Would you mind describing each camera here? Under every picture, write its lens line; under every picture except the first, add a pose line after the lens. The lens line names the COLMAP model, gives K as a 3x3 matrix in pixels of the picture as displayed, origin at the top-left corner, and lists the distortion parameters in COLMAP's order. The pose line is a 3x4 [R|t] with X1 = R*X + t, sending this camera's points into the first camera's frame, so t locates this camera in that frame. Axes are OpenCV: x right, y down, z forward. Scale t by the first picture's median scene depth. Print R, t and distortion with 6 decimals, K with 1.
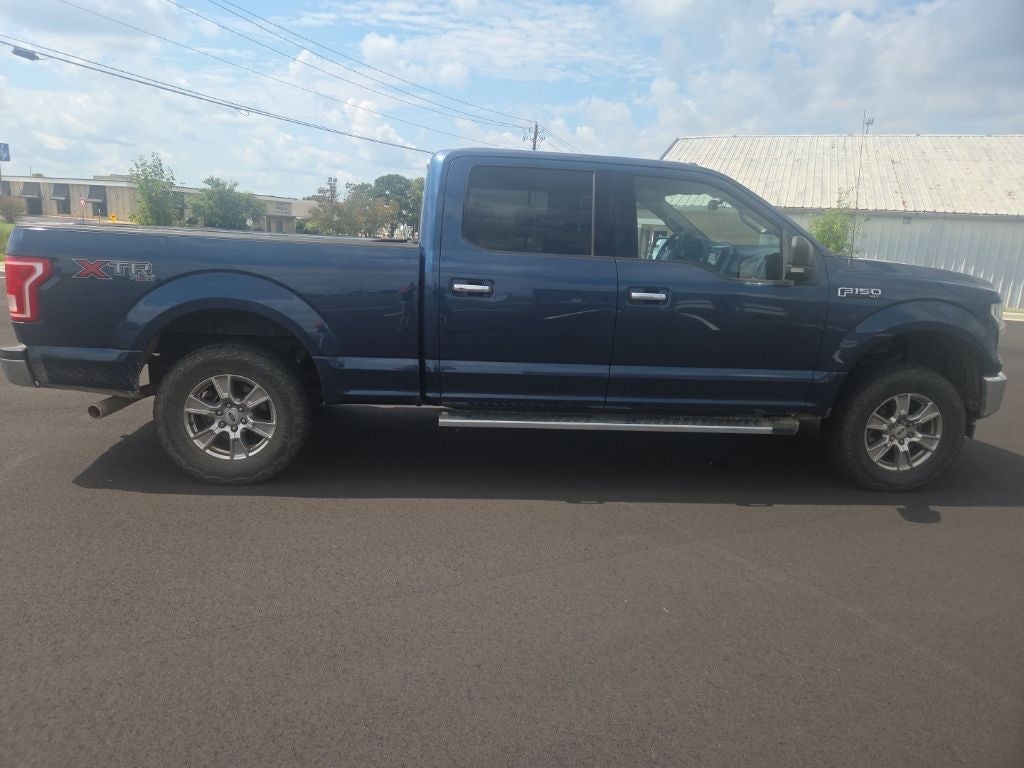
lens RADIAL K [[687.7, 0, 508.5], [0, 687.7, 387.6], [0, 0, 1]] dist [0.071626, -0.062785]
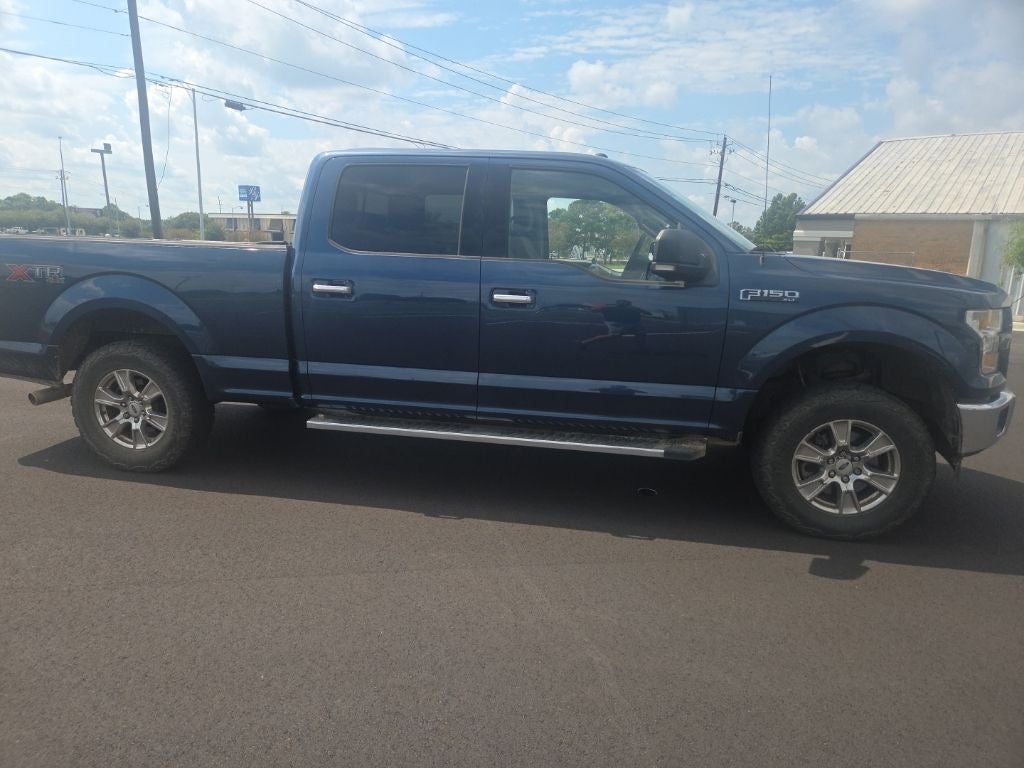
lens RADIAL K [[690.2, 0, 507.1], [0, 690.2, 397.2], [0, 0, 1]] dist [0.076277, -0.070641]
pose [[0.959494, 0.039476, -0.278948, 0.420515], [-0.044865, 0.998909, -0.012958, 0.010843], [0.278133, 0.024948, 0.960219, 0.106535]]
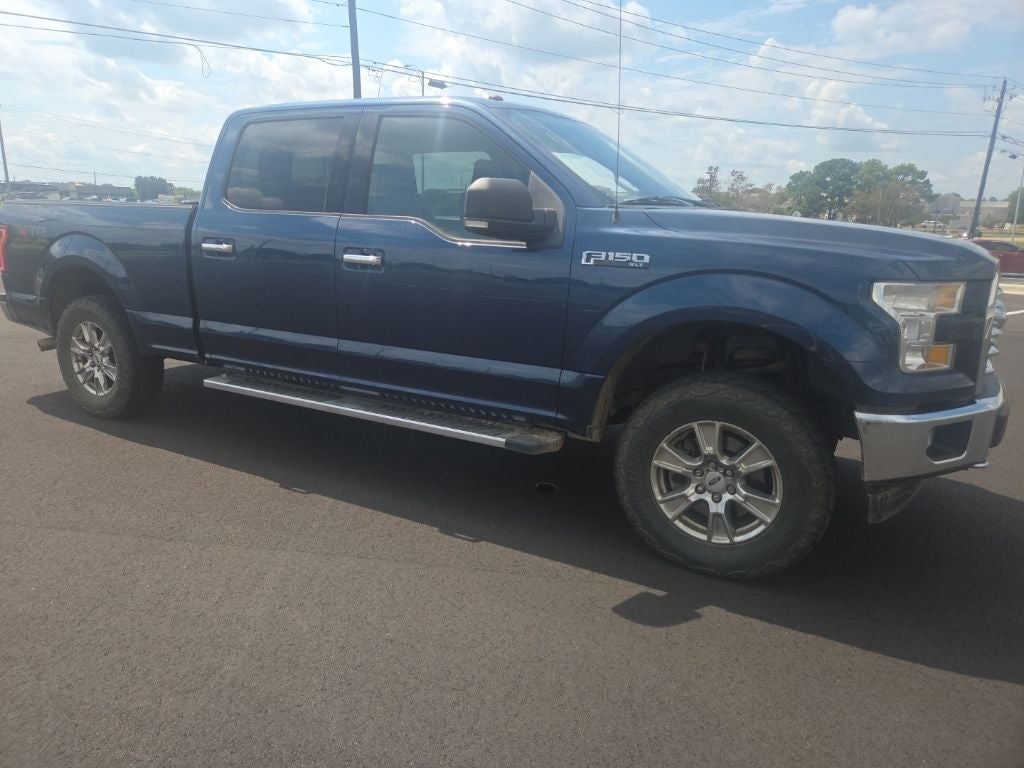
lens RADIAL K [[687.7, 0, 508.5], [0, 687.7, 387.6], [0, 0, 1]] dist [0.071626, -0.062785]
pose [[0.818696, 0.108970, -0.563793, 0.774997], [-0.105847, 0.993643, 0.038349, -0.026675], [0.564387, 0.028279, 0.825026, 0.382317]]
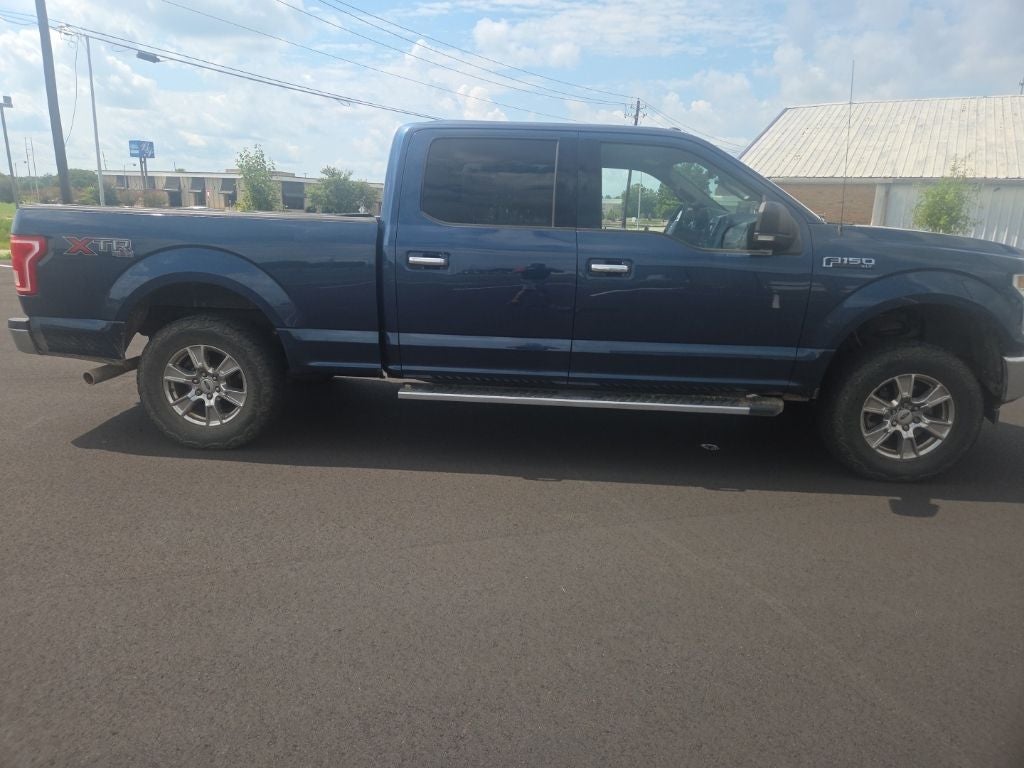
lens RADIAL K [[686.9, 0, 506.9], [0, 686.9, 378.1], [0, 0, 1]] dist [0.070421, -0.058291]
pose [[0.987603, 0.016739, -0.156079, 0.197734], [-0.014895, 0.999805, 0.012974, 0.009933], [0.156266, -0.010489, 0.987659, 0.026438]]
